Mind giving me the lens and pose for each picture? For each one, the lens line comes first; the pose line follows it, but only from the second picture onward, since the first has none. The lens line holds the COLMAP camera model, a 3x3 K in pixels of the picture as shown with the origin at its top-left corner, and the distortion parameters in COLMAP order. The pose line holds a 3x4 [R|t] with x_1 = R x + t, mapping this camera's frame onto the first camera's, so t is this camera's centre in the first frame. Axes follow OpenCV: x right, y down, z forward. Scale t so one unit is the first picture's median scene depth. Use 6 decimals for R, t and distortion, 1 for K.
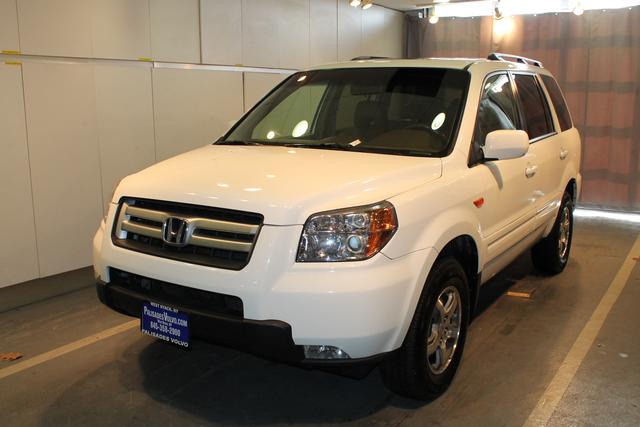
lens RADIAL K [[586.3, 0, 321.6], [0, 586.3, 218.4], [0, 0, 1]] dist [-0.088260, 0.000000]
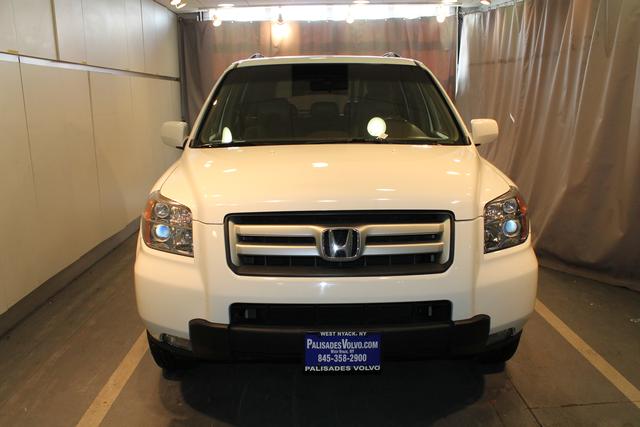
lens RADIAL K [[543.5, 0, 320.0], [0, 543.5, 211.3], [0, 0, 1]] dist [-0.127364, 0.019495]
pose [[0.846601, -0.119274, 0.518692, -0.620502], [0.119003, 0.992313, 0.033949, -0.051259], [-0.518754, 0.032984, 0.854287, 0.297838]]
